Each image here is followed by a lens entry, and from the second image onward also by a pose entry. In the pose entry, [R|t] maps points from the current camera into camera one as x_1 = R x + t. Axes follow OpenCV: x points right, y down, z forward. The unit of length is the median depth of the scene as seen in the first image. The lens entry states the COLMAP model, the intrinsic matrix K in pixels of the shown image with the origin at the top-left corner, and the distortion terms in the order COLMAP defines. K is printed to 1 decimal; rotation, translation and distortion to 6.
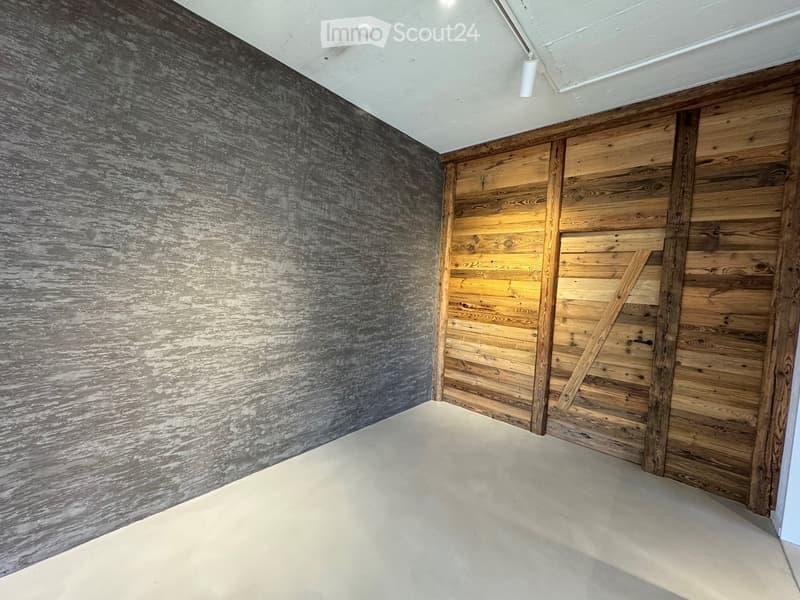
lens RADIAL K [[320.3, 0, 402.2], [0, 320.3, 300.3], [0, 0, 1]] dist [0.002372, -0.000191]
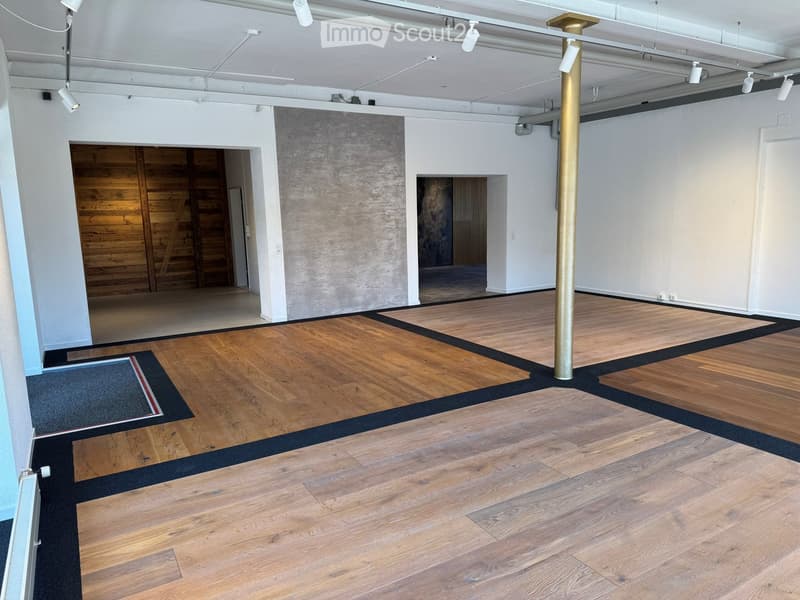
lens RADIAL K [[560.2, 0, 400.8], [0, 560.2, 300.1], [0, 0, 1]] dist [0.035362, -0.042931]
pose [[0.308371, -0.211095, 0.927549, -2.283032], [0.097765, 0.976937, 0.189832, -0.047236], [-0.946229, 0.032143, 0.321896, -1.523761]]
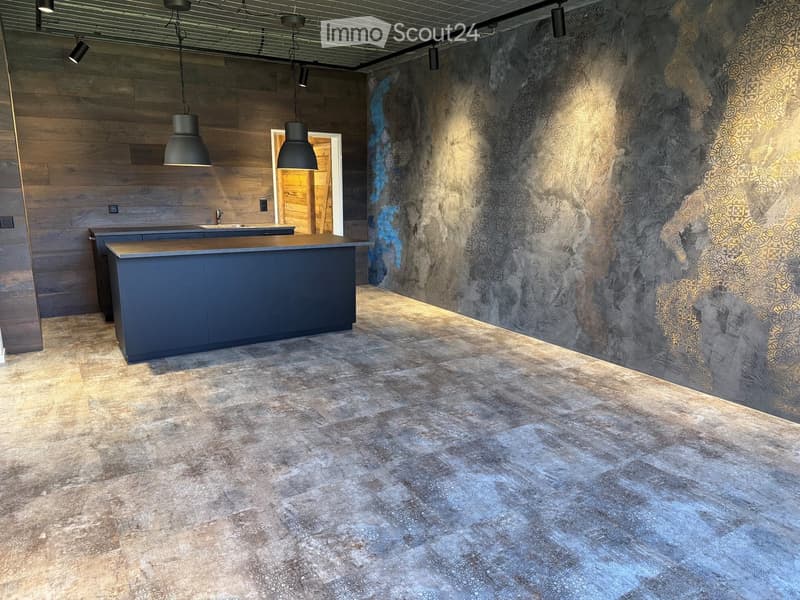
lens RADIAL K [[560.2, 0, 405.8], [0, 560.2, 307.3], [0, 0, 1]] dist [0.035362, -0.042931]
pose [[0.965818, 0.021707, -0.258309, 1.603856], [0.017039, 0.989016, 0.146822, 0.189290], [0.258659, -0.146205, 0.954840, -1.639133]]
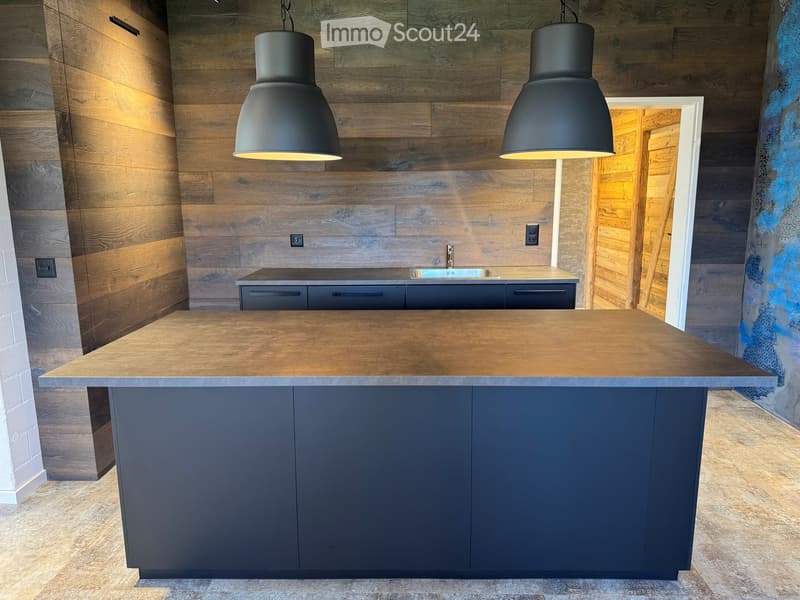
lens RADIAL K [[560.2, 0, 393.7], [0, 560.2, 305.9], [0, 0, 1]] dist [0.035362, -0.042931]
pose [[0.647845, 0.093046, -0.756069, 1.262116], [-0.007149, 0.993211, 0.116103, 0.124901], [0.761739, -0.069812, 0.644112, -0.721054]]
